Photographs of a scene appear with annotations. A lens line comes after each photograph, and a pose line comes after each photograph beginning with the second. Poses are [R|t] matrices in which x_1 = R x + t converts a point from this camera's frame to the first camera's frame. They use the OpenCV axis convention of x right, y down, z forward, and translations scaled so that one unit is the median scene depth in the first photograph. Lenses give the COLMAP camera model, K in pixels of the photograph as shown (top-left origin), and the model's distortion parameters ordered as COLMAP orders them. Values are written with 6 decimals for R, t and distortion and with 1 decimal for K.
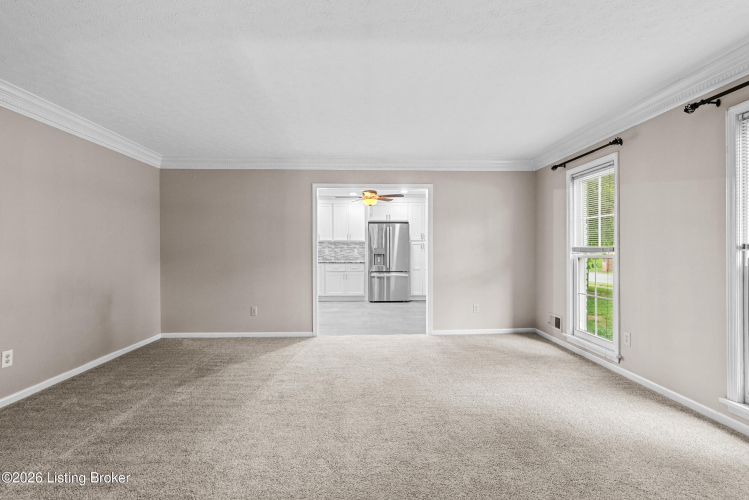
lens RADIAL K [[344.0, 0, 375.3], [0, 344.0, 244.8], [0, 0, 1]] dist [-0.004416, 0.000191]
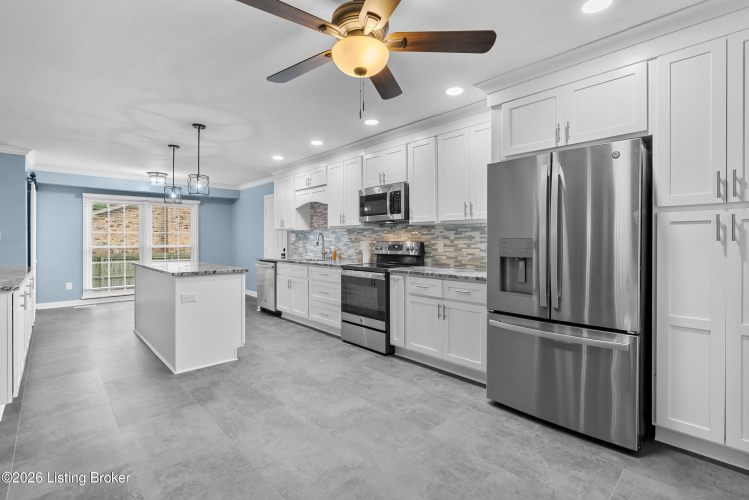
lens RADIAL K [[334.0, 0, 376.7], [0, 334.0, 241.5], [0, 0, 1]] dist [-0.001594, -0.000023]
pose [[0.671684, 0.008014, -0.740794, 0.264373], [0.001985, 0.999918, 0.012617, 0.014233], [0.740835, -0.009945, 0.671613, 1.285904]]
